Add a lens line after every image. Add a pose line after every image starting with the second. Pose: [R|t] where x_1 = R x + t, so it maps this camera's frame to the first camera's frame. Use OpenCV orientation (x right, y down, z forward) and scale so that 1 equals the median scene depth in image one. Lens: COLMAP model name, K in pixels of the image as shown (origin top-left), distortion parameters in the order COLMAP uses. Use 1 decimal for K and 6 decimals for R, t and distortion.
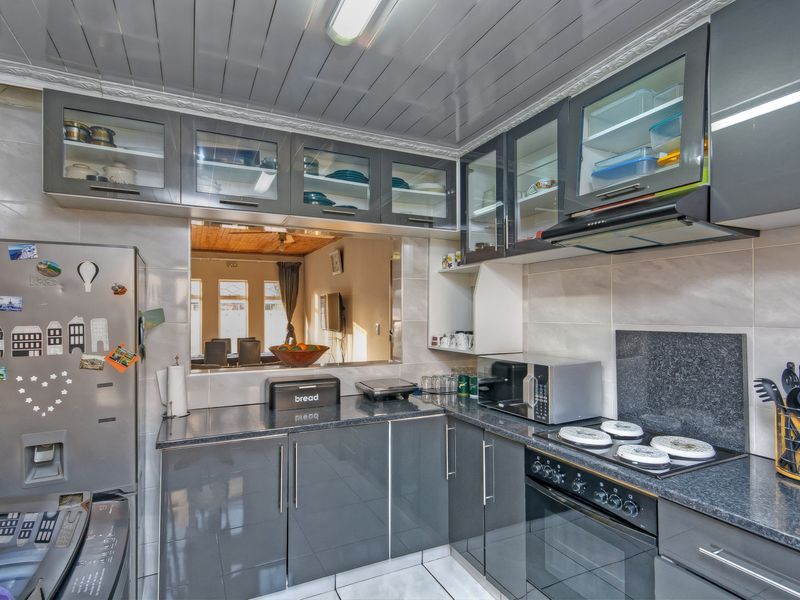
lens RADIAL K [[422.4, 0, 385.3], [0, 422.4, 309.5], [0, 0, 1]] dist [0.002507, 0.000131]
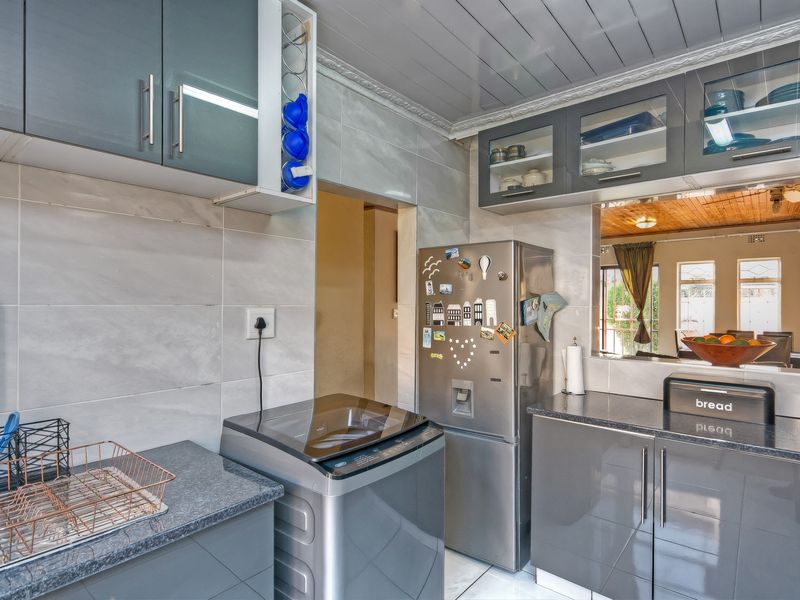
lens RADIAL K [[431.3, 0, 413.8], [0, 431.3, 303.1], [0, 0, 1]] dist [0.010118, 0.000850]
pose [[0.440165, 0.008979, -0.897872, 0.394179], [0.002846, 0.999931, 0.011394, 0.015522], [0.897913, -0.007571, 0.440109, 0.212143]]
